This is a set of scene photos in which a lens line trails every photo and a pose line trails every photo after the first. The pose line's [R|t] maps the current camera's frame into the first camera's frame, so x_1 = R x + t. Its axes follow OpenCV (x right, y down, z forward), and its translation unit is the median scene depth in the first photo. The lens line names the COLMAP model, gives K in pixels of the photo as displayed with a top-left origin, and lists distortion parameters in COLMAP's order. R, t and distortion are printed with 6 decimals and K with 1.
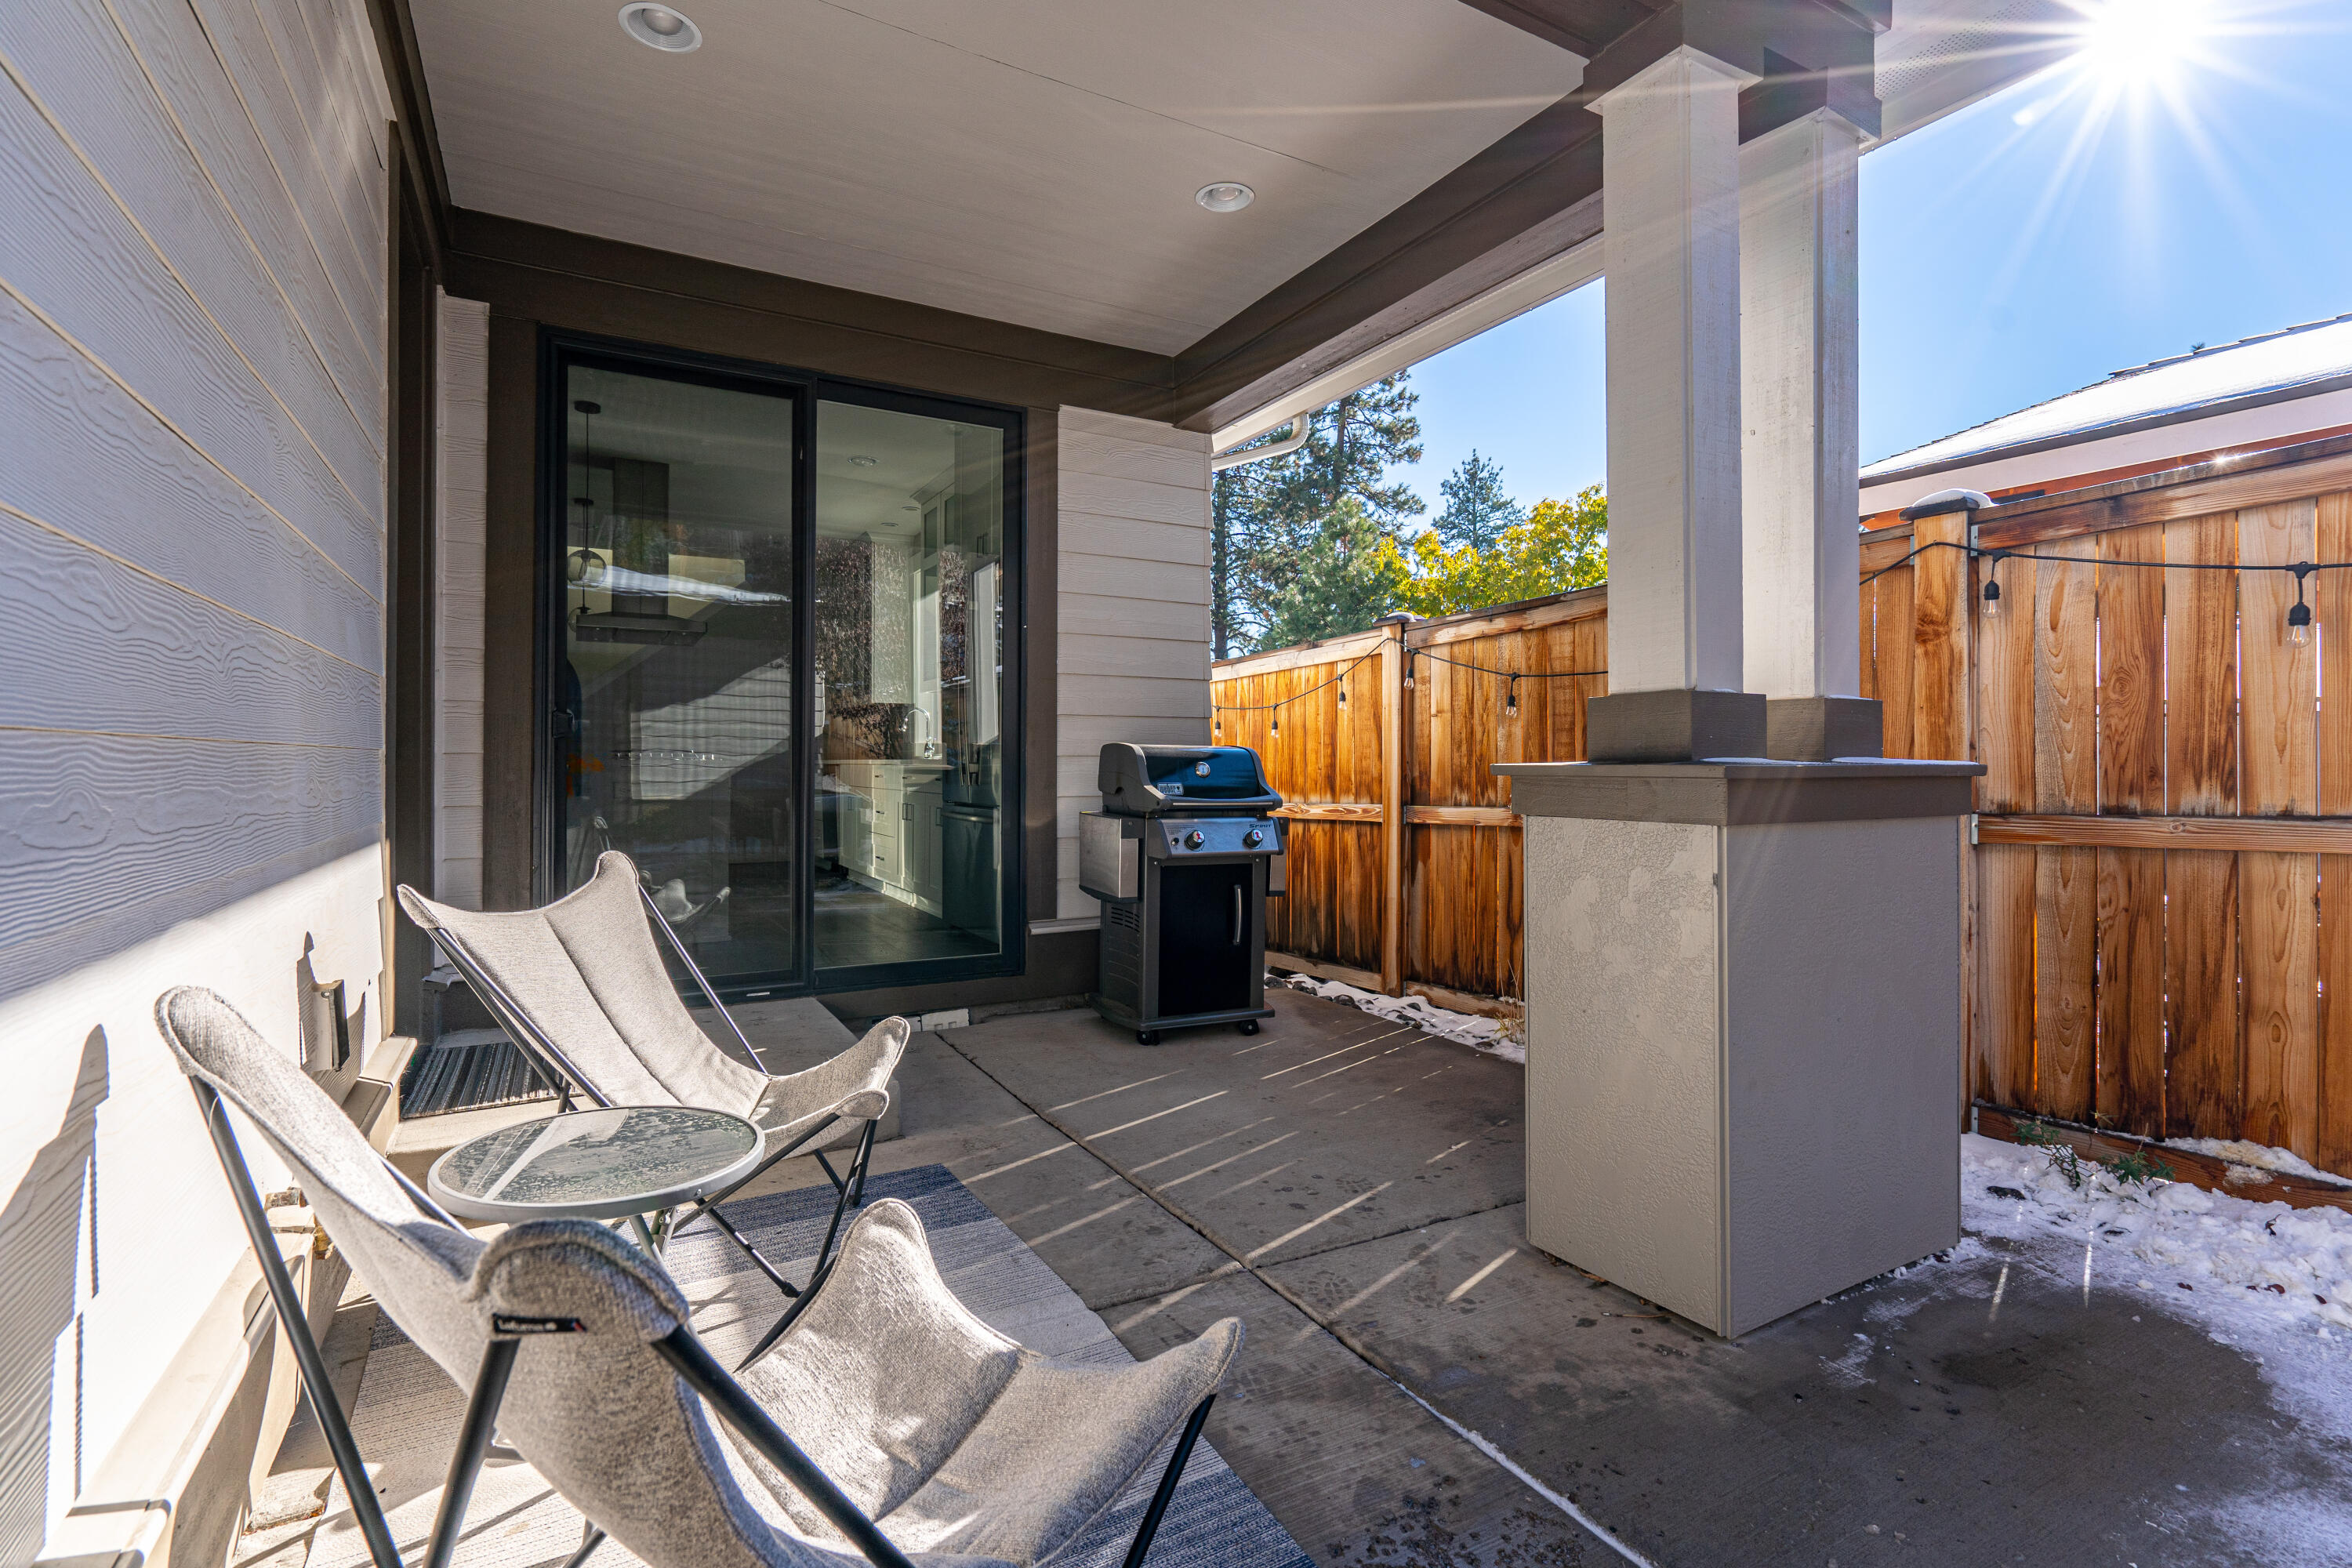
lens RADIAL K [[1081.2, 0, 1167.5], [0, 1081.2, 778.2], [0, 0, 1]] dist [0.004992, -0.000630]
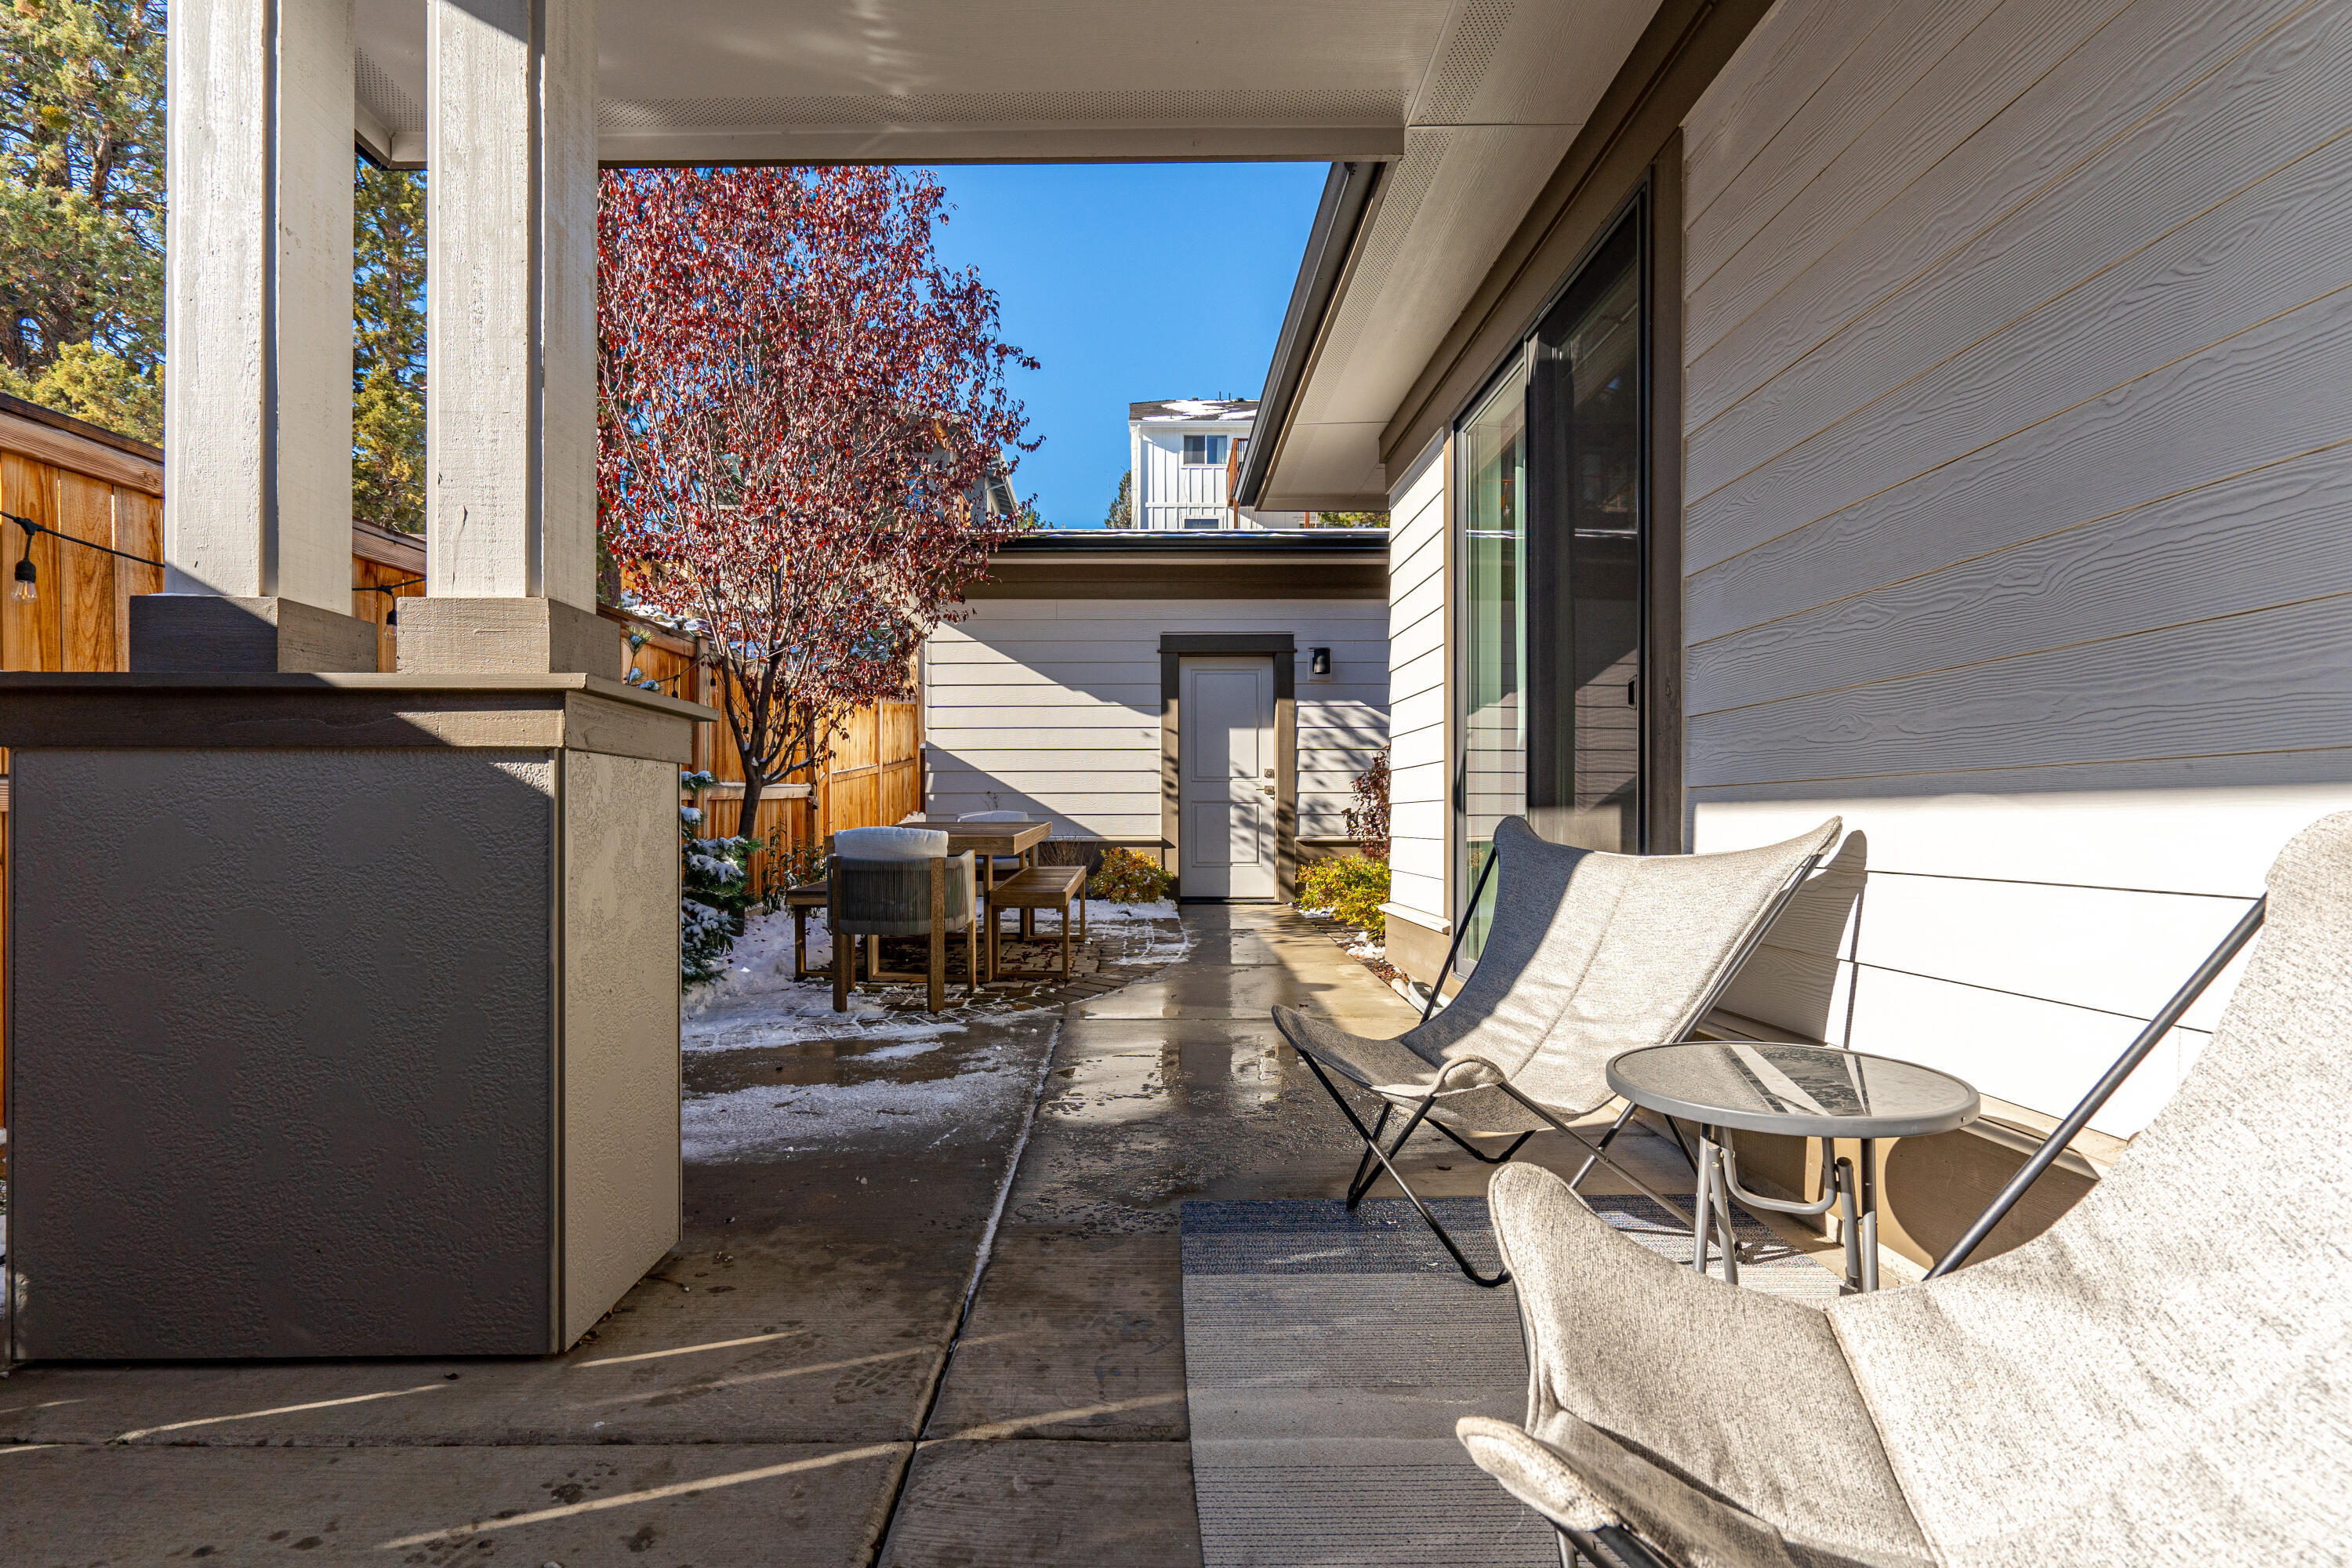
lens RADIAL K [[1081.2, 0, 1159.8], [0, 1081.2, 784.2], [0, 0, 1]] dist [0.004992, -0.000630]
pose [[-0.872655, 0.008033, 0.488272, -0.367158], [0.005707, 0.999964, -0.006252, 0.059524], [-0.488304, -0.002670, -0.872669, 1.448364]]
